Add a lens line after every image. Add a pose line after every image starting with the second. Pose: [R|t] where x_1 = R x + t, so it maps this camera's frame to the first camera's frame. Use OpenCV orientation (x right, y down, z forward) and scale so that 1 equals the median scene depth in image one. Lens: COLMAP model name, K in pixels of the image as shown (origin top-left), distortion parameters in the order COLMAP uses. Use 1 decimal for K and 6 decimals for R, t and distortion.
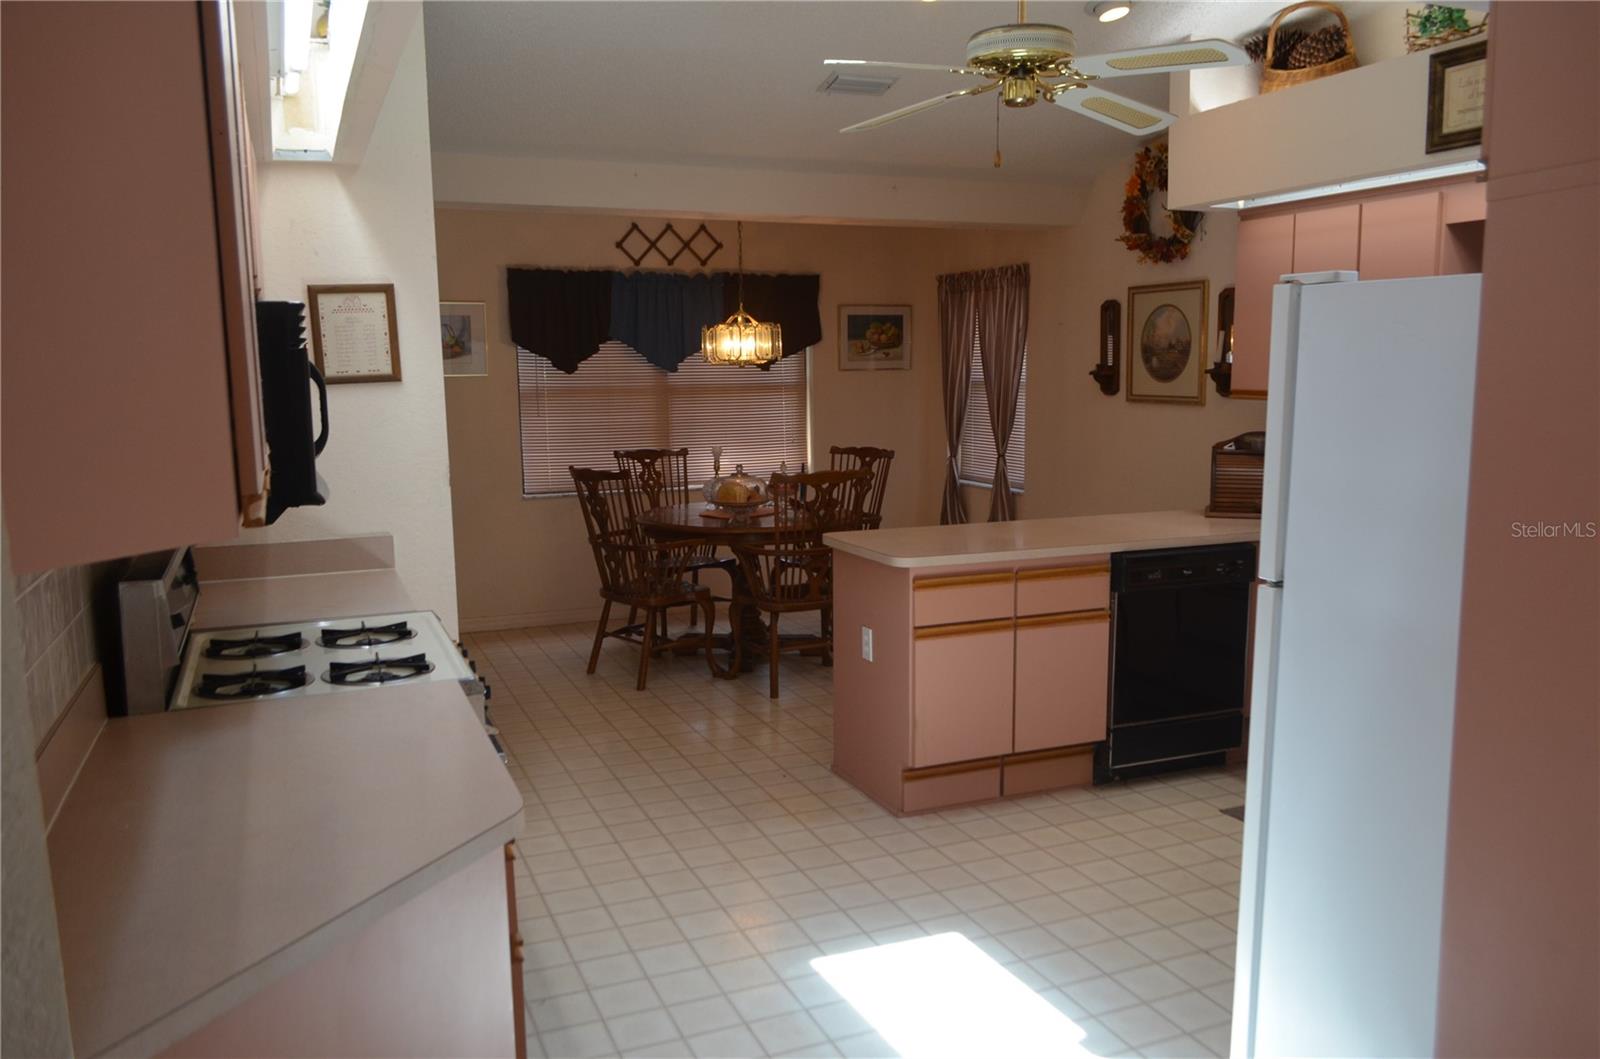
lens RADIAL K [[1219.9, 0, 804.0], [0, 1219.9, 536.3], [0, 0, 1]] dist [-0.026434, 0.005223]
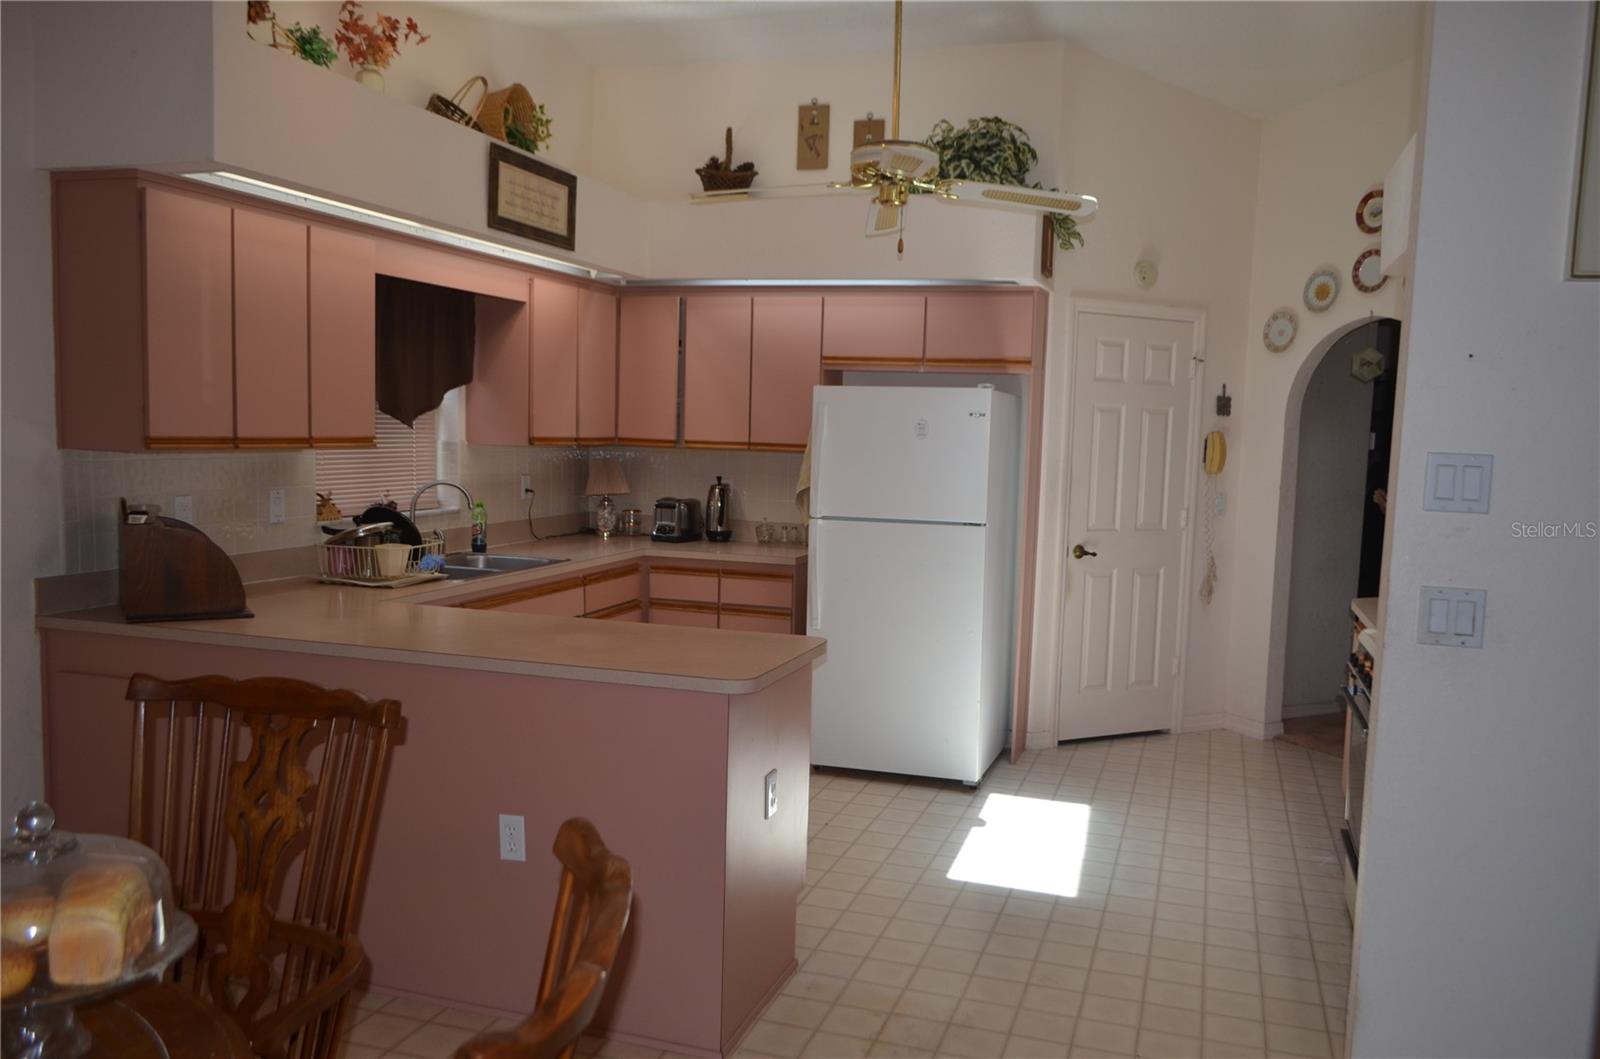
lens RADIAL K [[1219.9, 0, 804.0], [0, 1219.9, 536.3], [0, 0, 1]] dist [-0.026434, 0.005223]
pose [[-0.746044, -0.077040, 0.661425, -0.503336], [0.062795, 0.980719, 0.185058, -0.229447], [-0.662930, 0.179595, -0.726822, 1.732957]]
